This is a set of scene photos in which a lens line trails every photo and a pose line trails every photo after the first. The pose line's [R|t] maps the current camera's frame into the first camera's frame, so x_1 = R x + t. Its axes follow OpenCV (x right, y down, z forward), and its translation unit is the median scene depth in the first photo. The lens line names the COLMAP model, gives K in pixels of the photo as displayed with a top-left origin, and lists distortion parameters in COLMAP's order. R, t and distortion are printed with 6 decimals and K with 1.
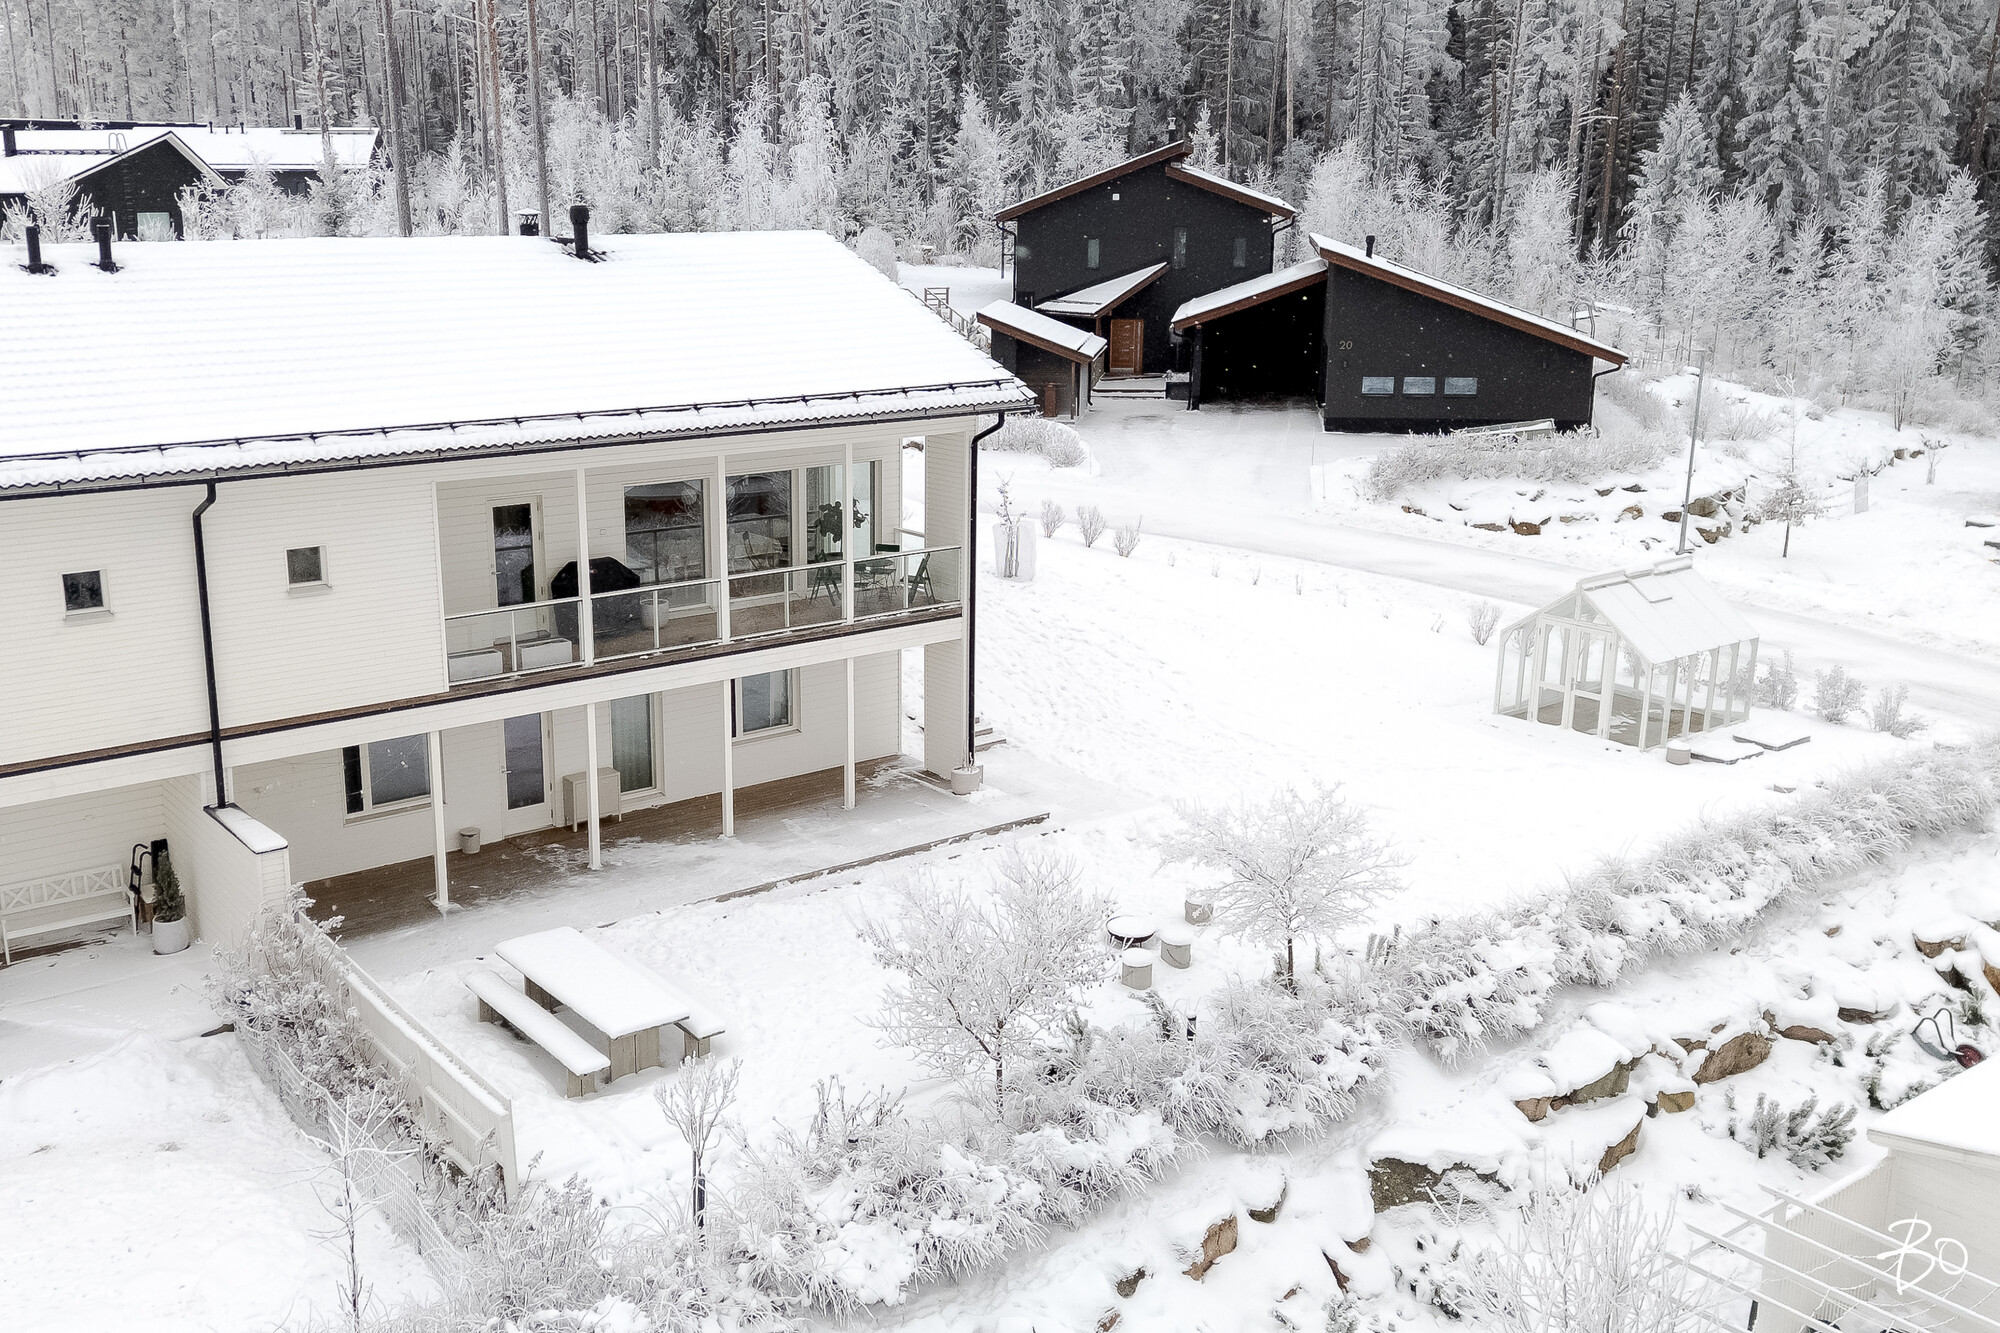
lens RADIAL K [[1898.5, 0, 939.9], [0, 1898.5, 614.7], [0, 0, 1]] dist [0.102085, 0.000000]
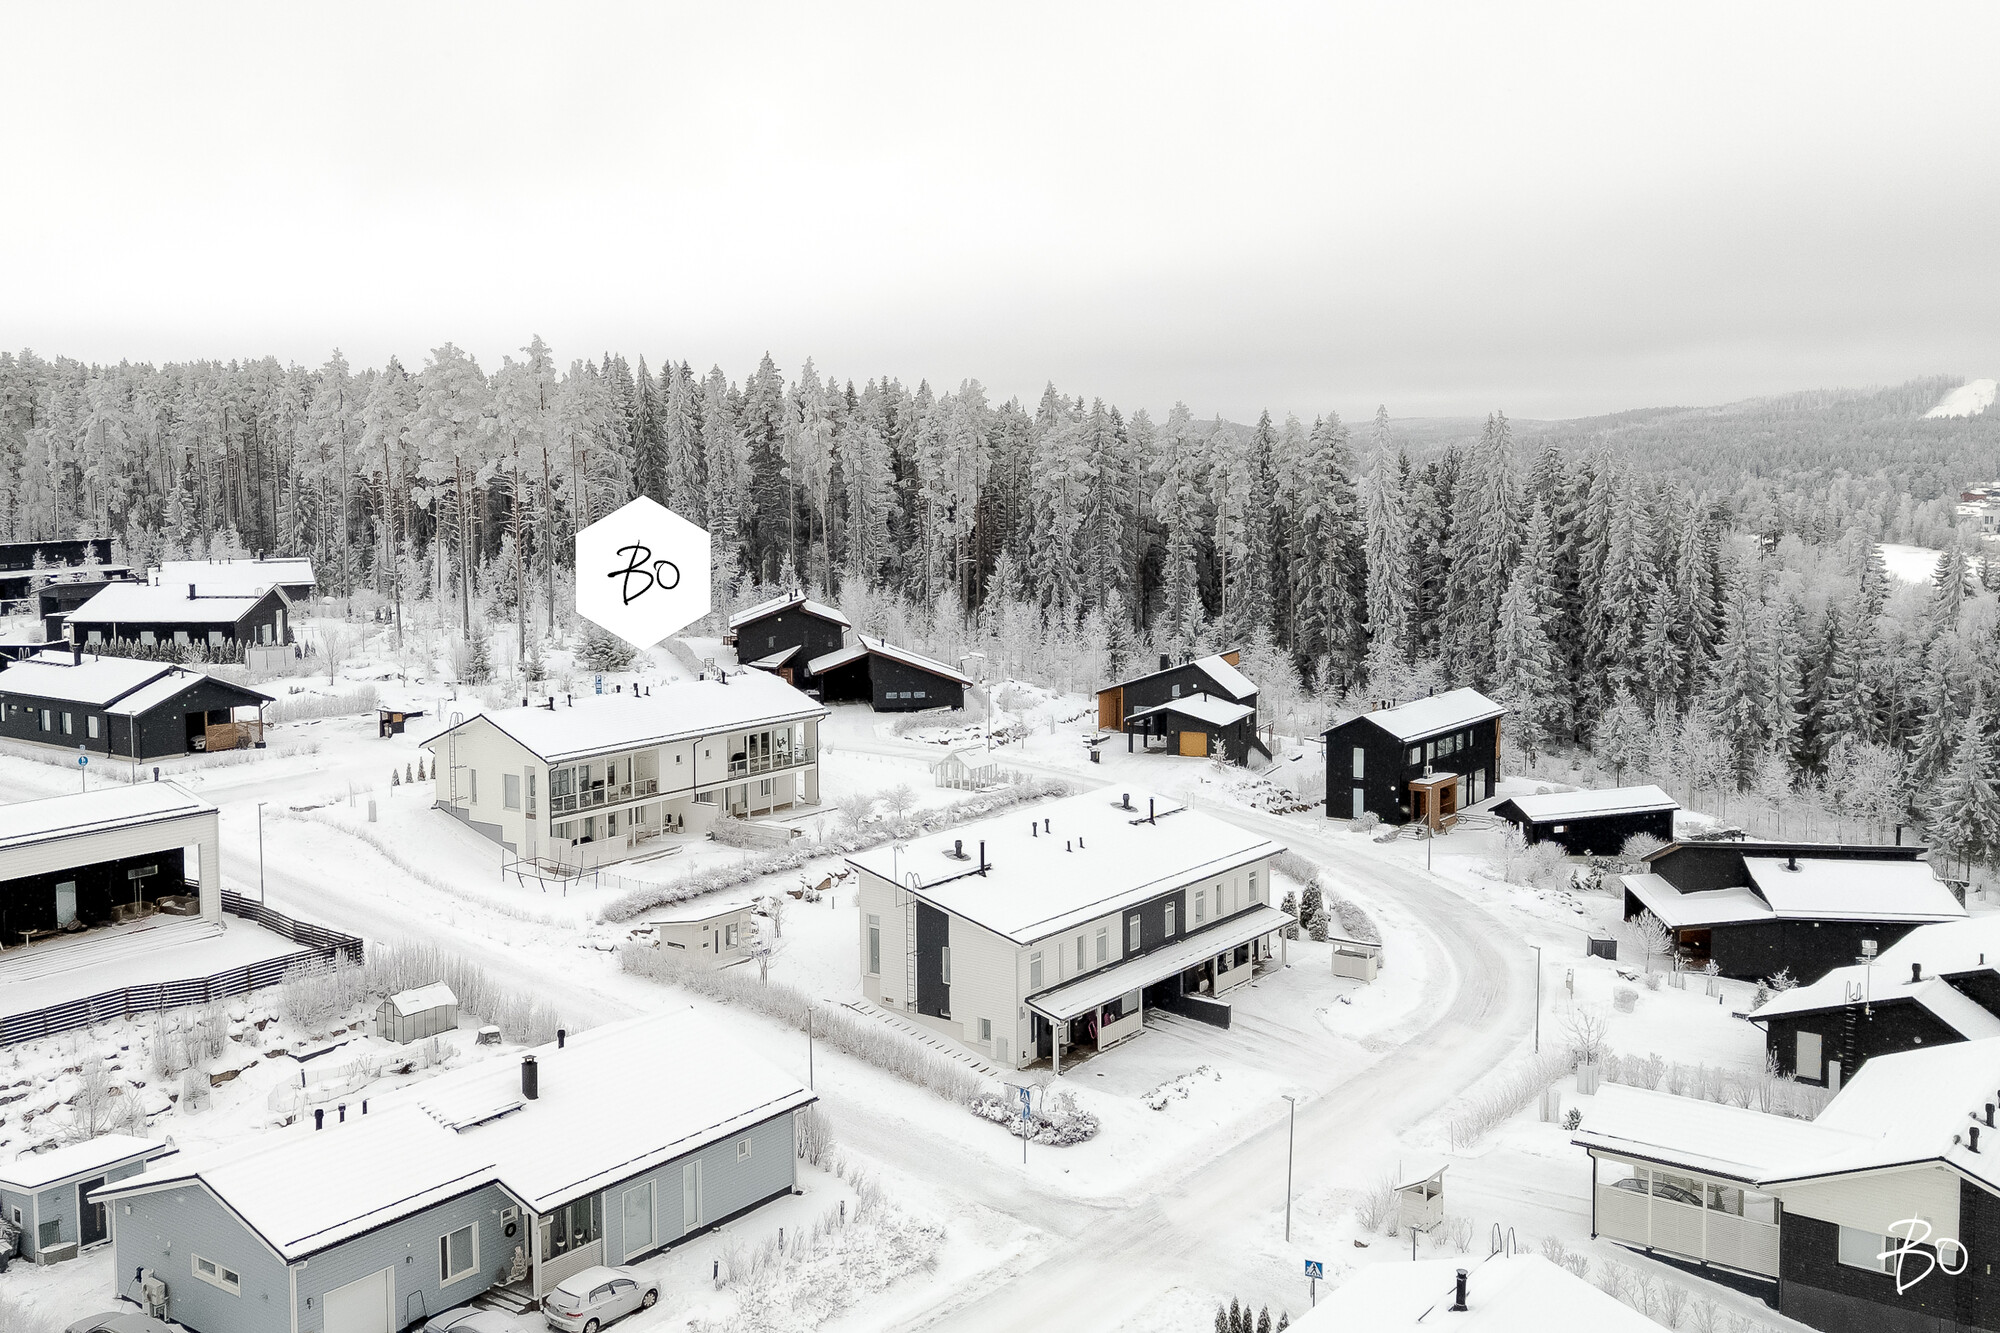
lens RADIAL K [[1898.5, 0, 991.3], [0, 1898.5, 662.8], [0, 0, 1]] dist [0.102085, 0.000000]
pose [[0.952288, -0.031925, 0.303527, -0.476661], [0.065750, 0.992621, -0.101882, 0.126448], [-0.298035, 0.116978, 0.947360, -1.692358]]
